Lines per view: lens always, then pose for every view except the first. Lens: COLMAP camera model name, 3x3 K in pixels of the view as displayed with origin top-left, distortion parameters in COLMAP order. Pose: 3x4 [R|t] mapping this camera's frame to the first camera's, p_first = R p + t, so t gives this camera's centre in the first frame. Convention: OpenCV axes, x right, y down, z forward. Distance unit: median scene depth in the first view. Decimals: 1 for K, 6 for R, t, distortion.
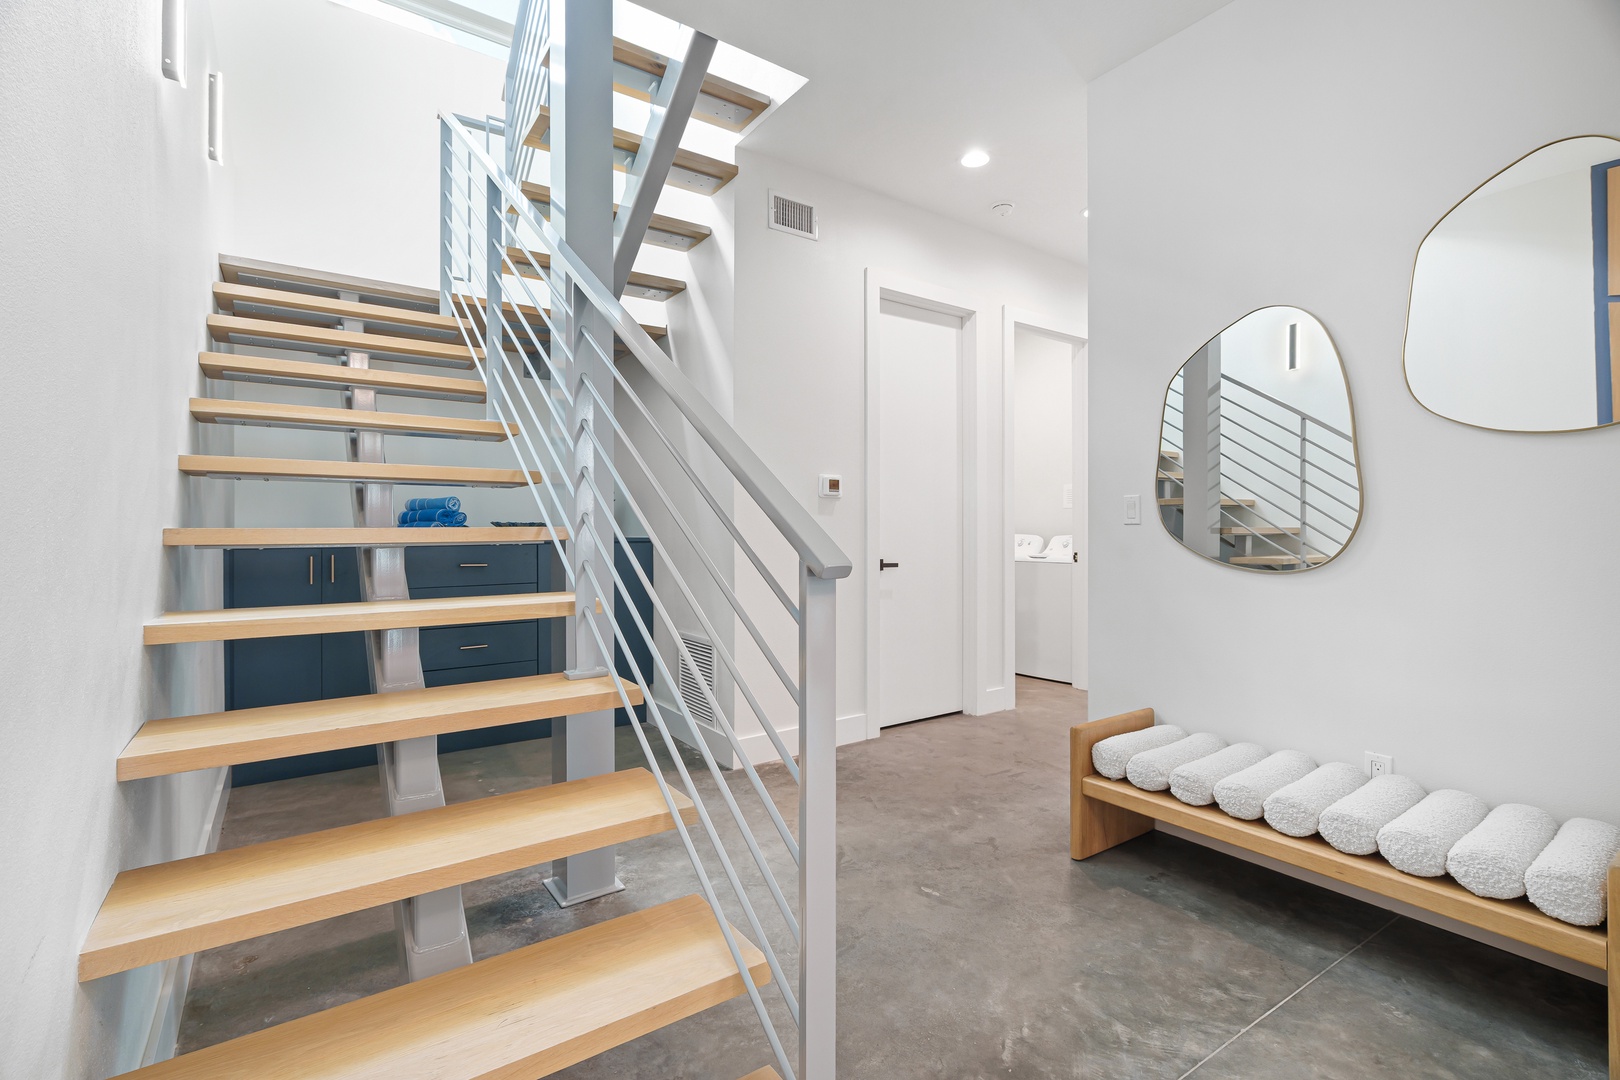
lens RADIAL K [[738.3, 0, 811.4], [0, 738.3, 505.1], [0, 0, 1]] dist [-0.001879, 0.000316]
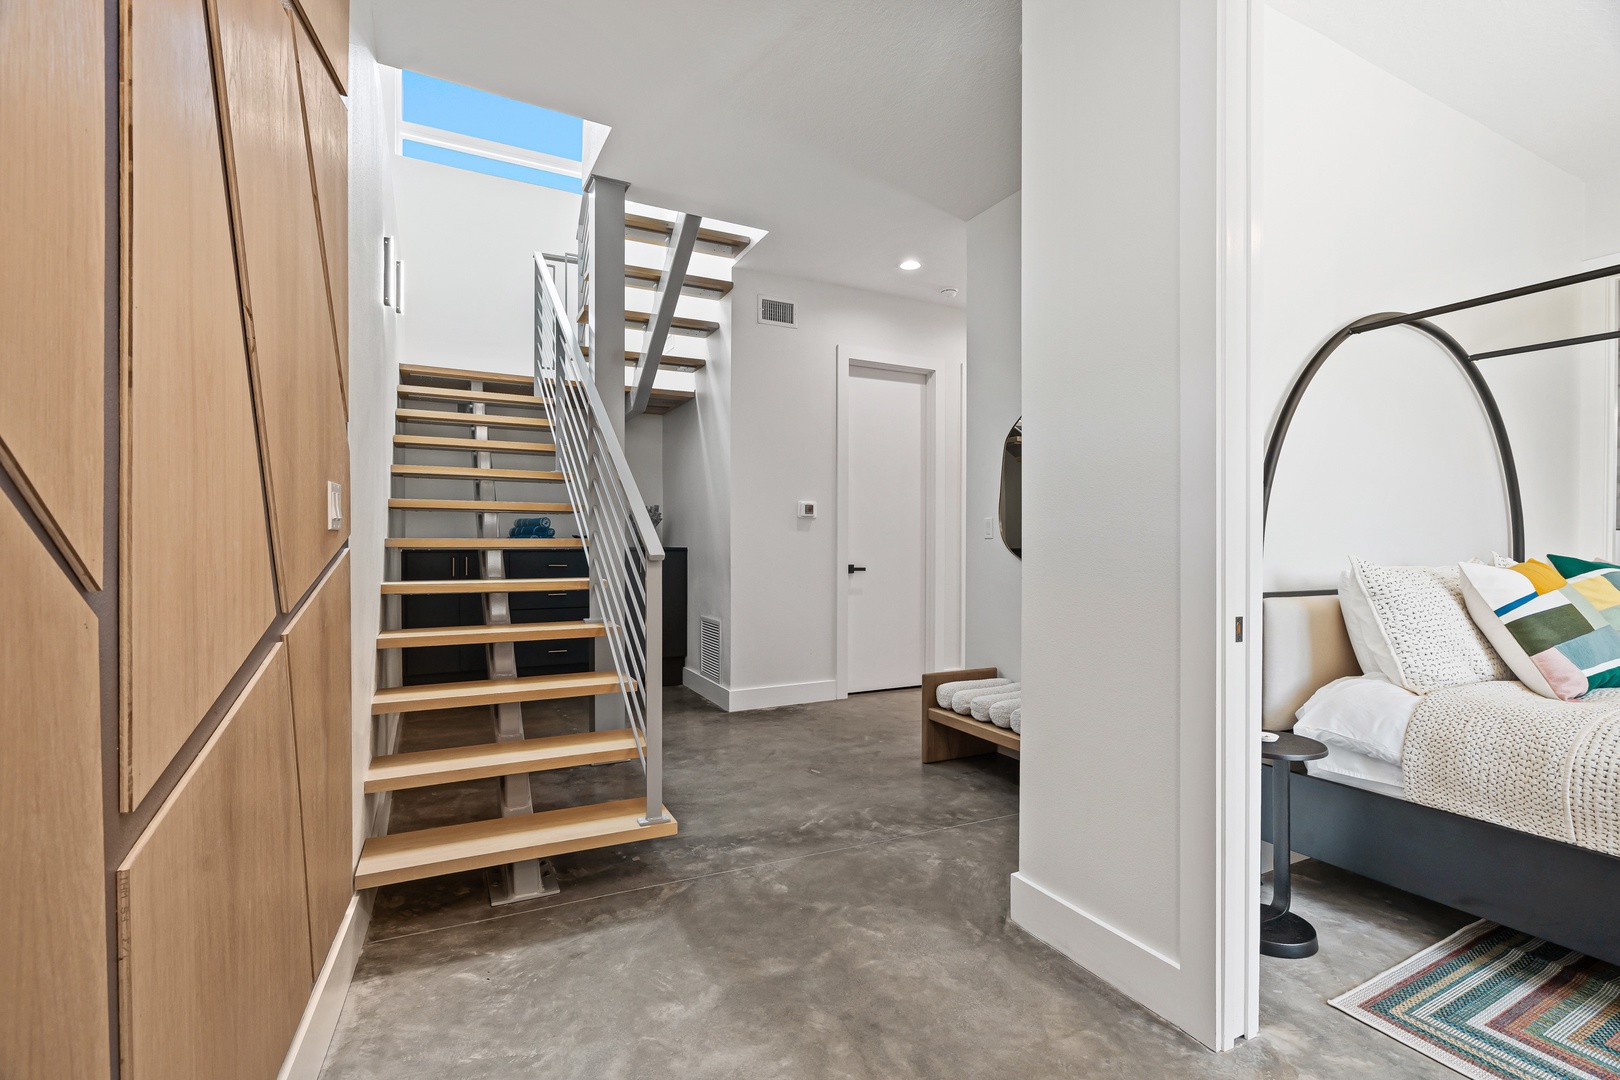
lens RADIAL K [[740.1, 0, 807.6], [0, 740.1, 516.1], [0, 0, 1]] dist [-0.000394, 0.000582]
pose [[0.989594, 0.000009, -0.143885, 0.308650], [-0.000480, 0.999995, -0.003237, -0.013216], [0.143884, 0.003273, 0.989589, -0.471221]]
